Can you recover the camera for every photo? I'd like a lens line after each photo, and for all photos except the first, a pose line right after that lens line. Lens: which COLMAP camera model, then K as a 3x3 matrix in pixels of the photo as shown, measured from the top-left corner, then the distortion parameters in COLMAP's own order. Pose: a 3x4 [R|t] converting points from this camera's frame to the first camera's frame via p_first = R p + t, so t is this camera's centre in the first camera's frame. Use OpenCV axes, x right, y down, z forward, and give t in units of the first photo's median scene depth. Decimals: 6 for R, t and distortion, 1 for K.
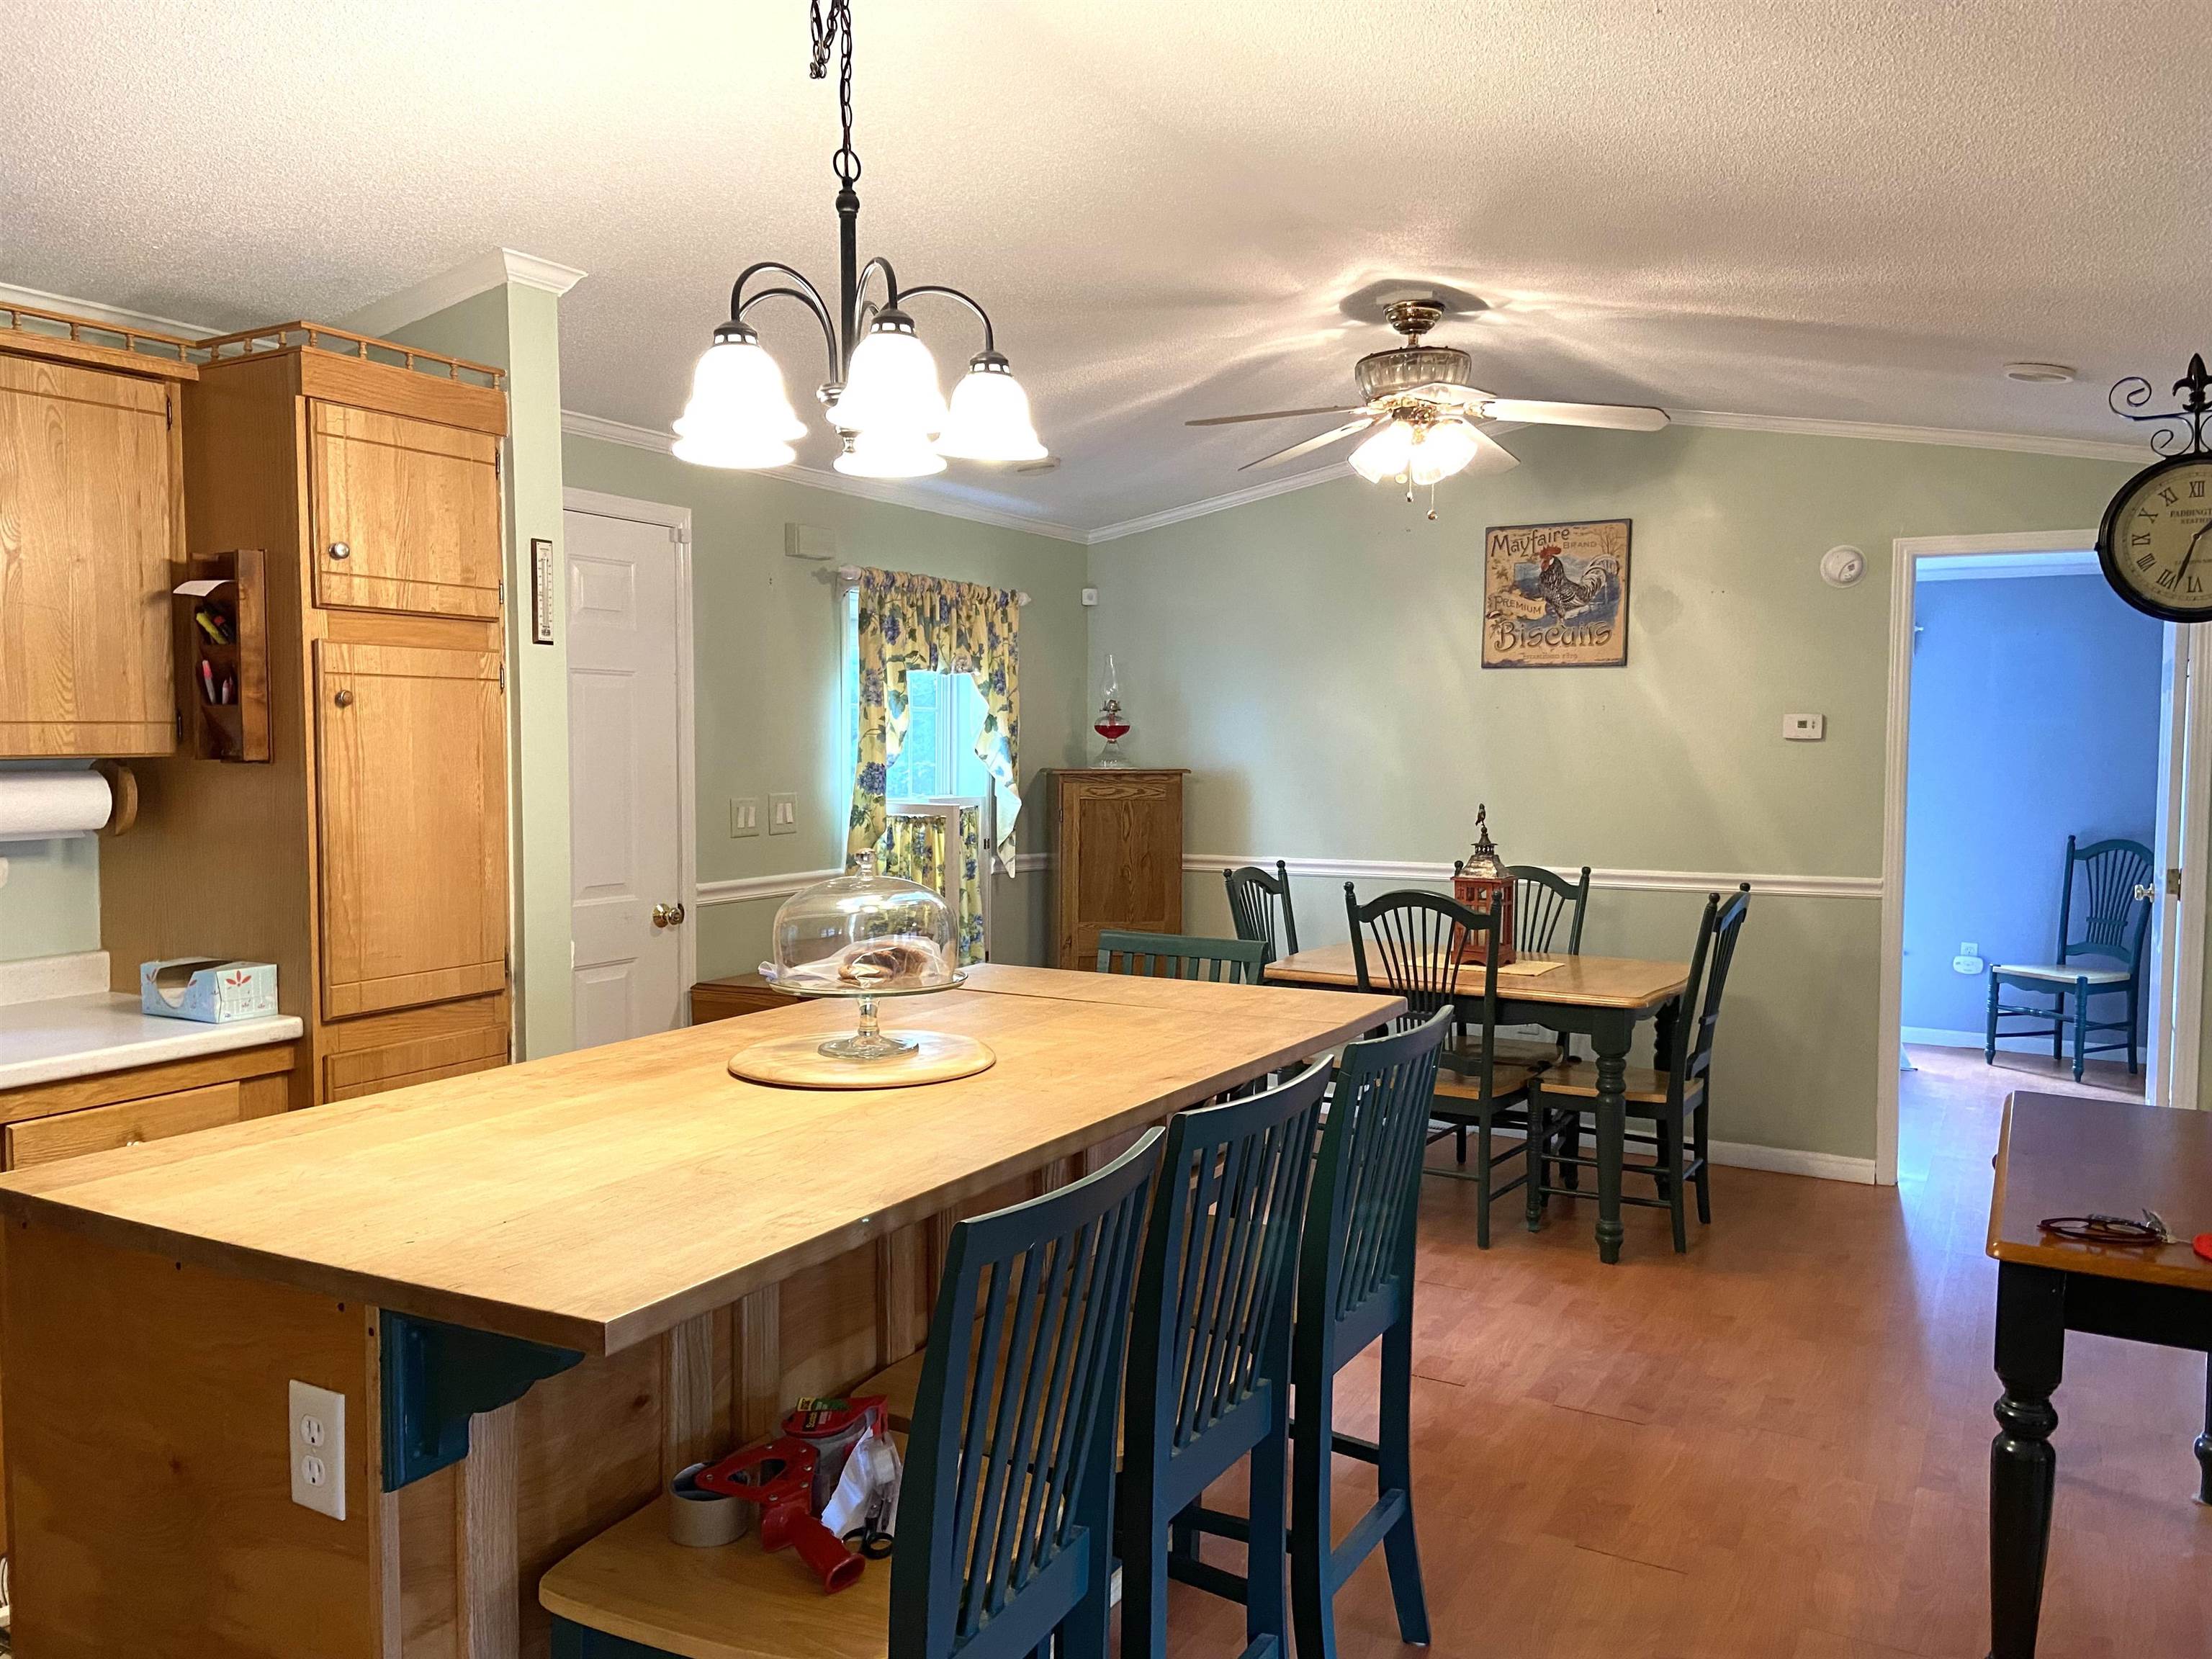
lens RADIAL K [[1662.7, 0, 1111.2], [0, 1662.7, 840.8], [0, 0, 1]] dist [0.128974, -0.161131]
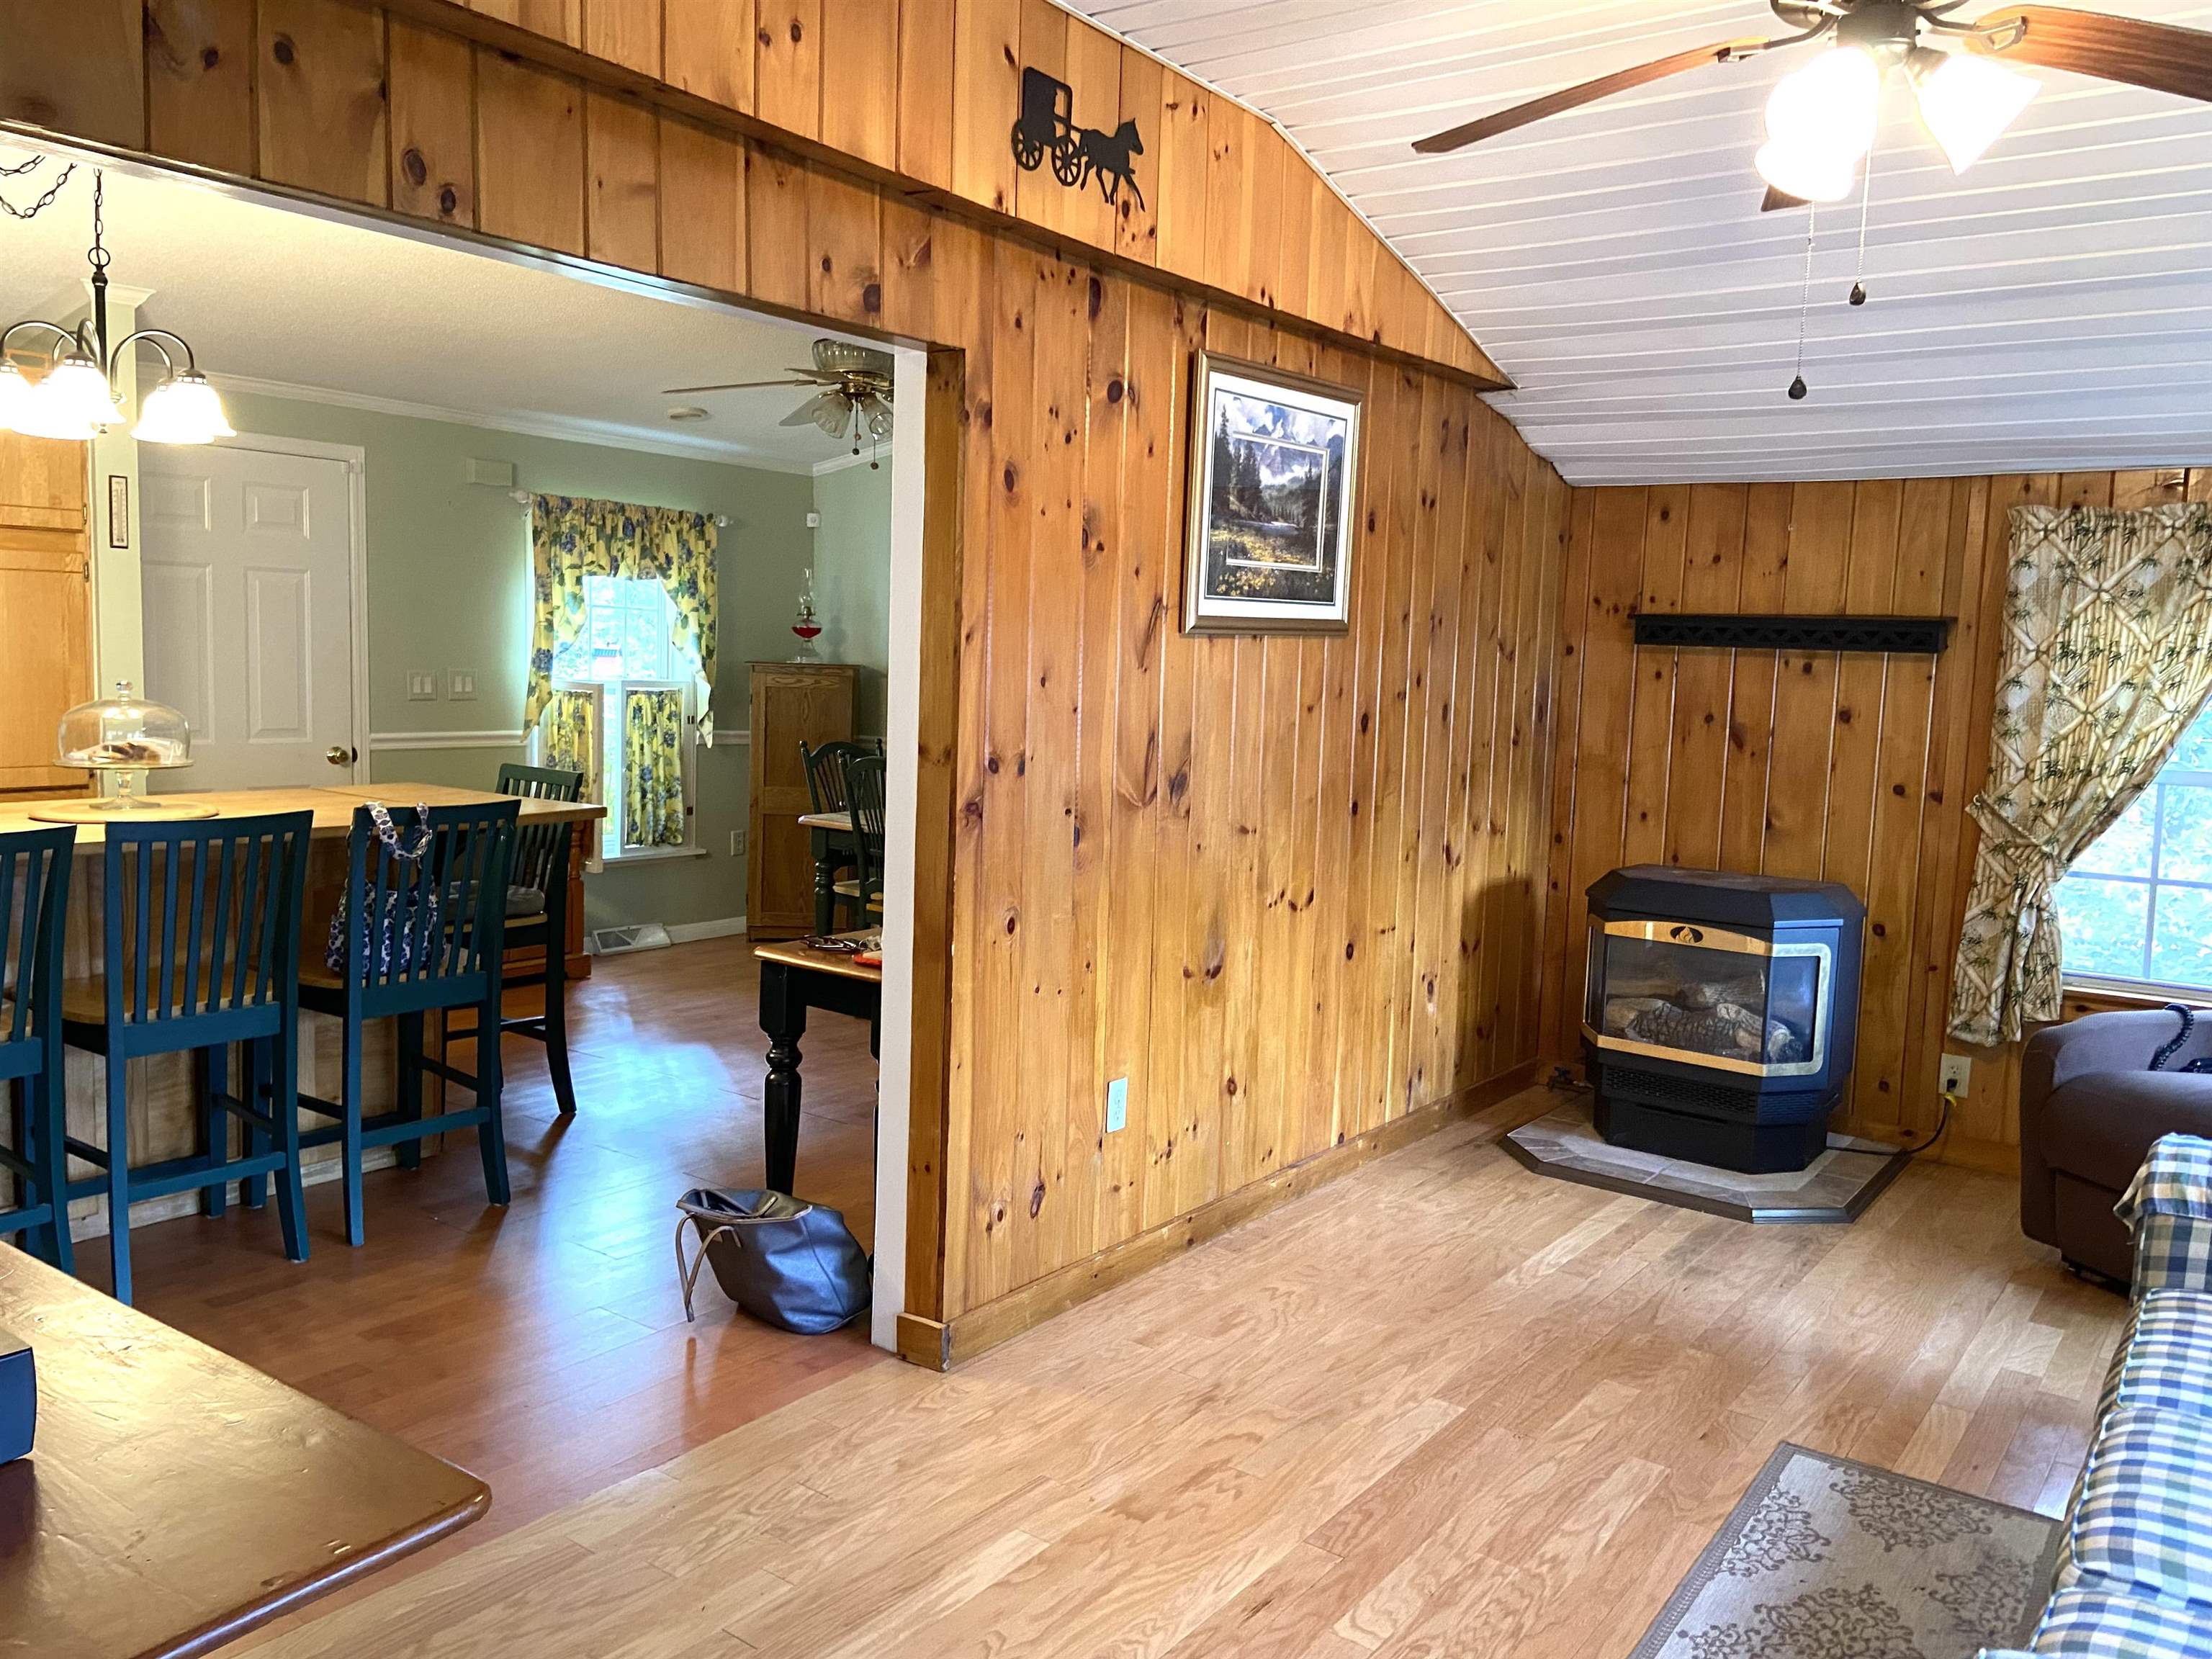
lens RADIAL K [[1668.8, 0, 1117.9], [0, 1668.8, 818.0], [0, 0, 1]] dist [0.131490, -0.157669]
pose [[0.991814, 0.039192, -0.121531, 0.435324], [-0.034807, 0.998671, 0.037999, 0.017736], [0.122859, -0.033457, 0.991860, -0.223234]]
